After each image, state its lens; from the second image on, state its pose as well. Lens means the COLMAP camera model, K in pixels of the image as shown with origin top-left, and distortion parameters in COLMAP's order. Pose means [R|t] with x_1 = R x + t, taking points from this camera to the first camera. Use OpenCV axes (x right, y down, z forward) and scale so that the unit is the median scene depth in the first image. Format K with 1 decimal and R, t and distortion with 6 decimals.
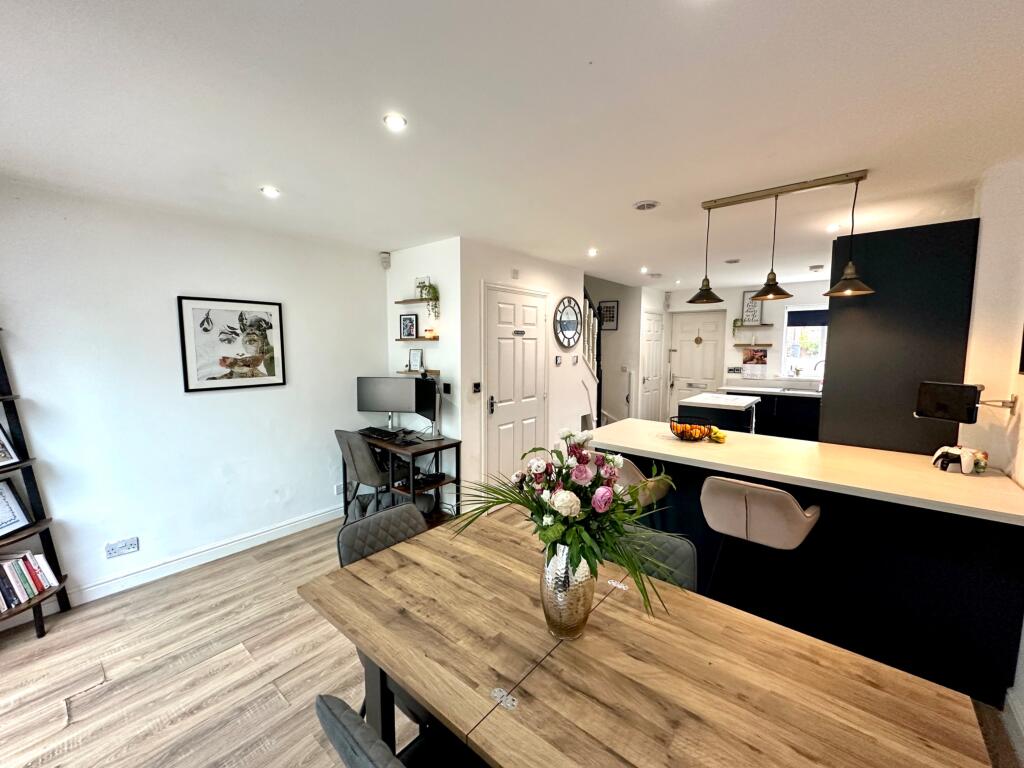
lens RADIAL K [[410.9, 0, 511.6], [0, 410.9, 381.3], [0, 0, 1]] dist [-0.004811, 0.000199]
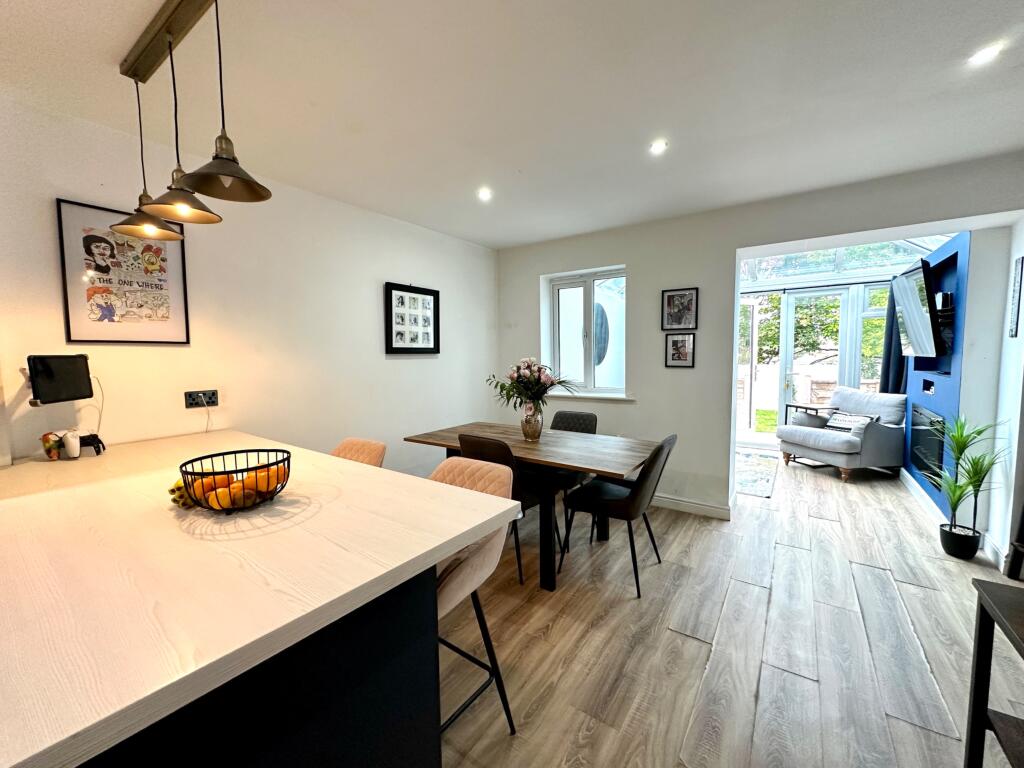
lens RADIAL K [[410.9, 0, 507.9], [0, 410.9, 380.3], [0, 0, 1]] dist [-0.004811, 0.000199]
pose [[-0.997324, 0.016184, -0.071301, 0.090280], [0.004934, 0.987868, 0.155216, -0.024719], [0.072948, 0.154448, -0.985304, 0.677954]]
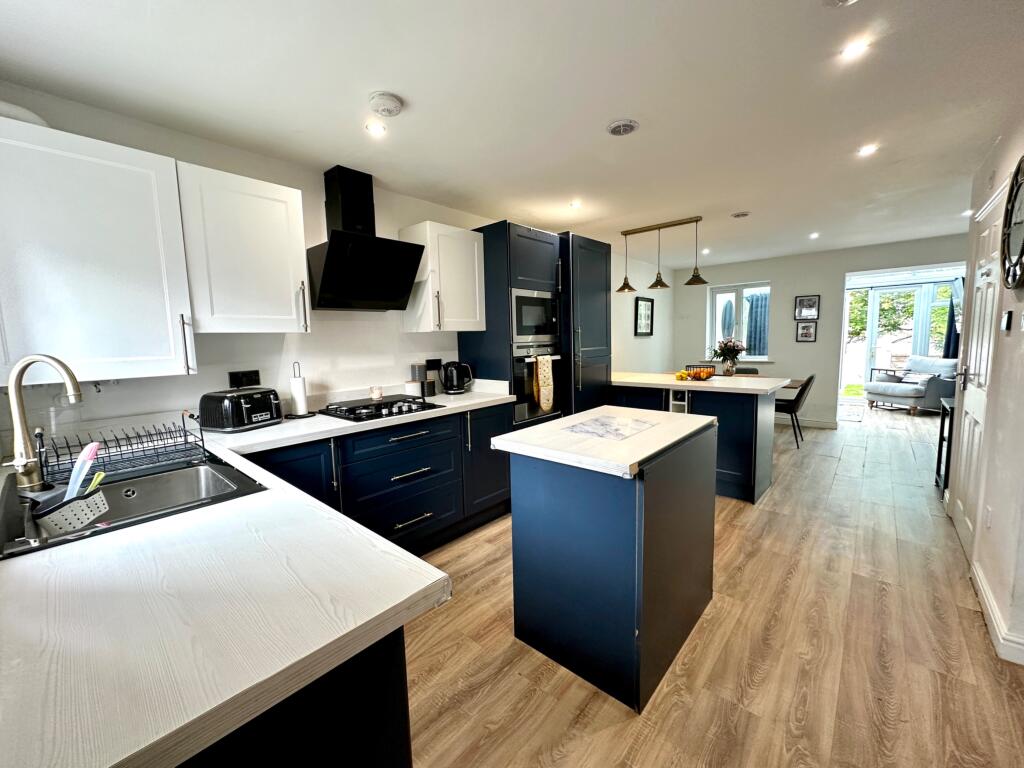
lens RADIAL K [[410.9, 0, 513.5], [0, 410.9, 382.0], [0, 0, 1]] dist [-0.004811, 0.000199]
pose [[-0.998958, 0.022774, 0.039556, 0.478300], [0.029950, 0.981027, 0.191543, -0.066767], [-0.034443, 0.192528, -0.980687, 1.137408]]
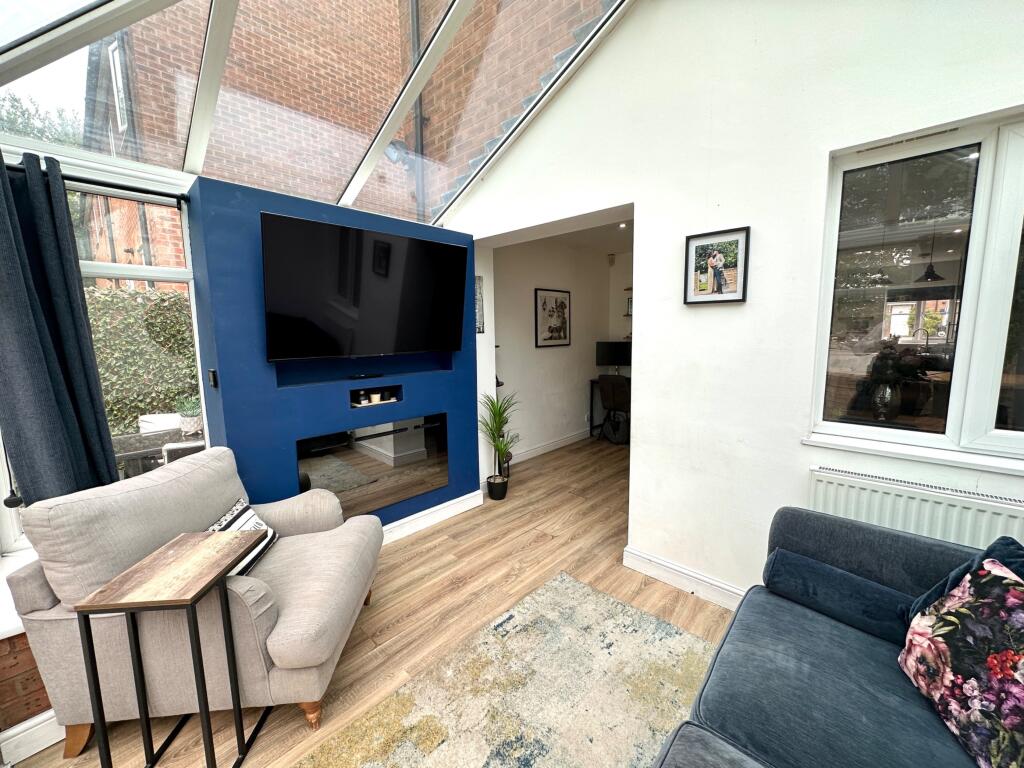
lens RADIAL K [[410.9, 0, 512.9], [0, 410.9, 386.4], [0, 0, 1]] dist [-0.004811, 0.000199]
pose [[0.998007, -0.007372, -0.062665, -0.386853], [0.010414, 0.998776, 0.048357, 0.049405], [0.062232, -0.048914, 0.996862, -0.314551]]
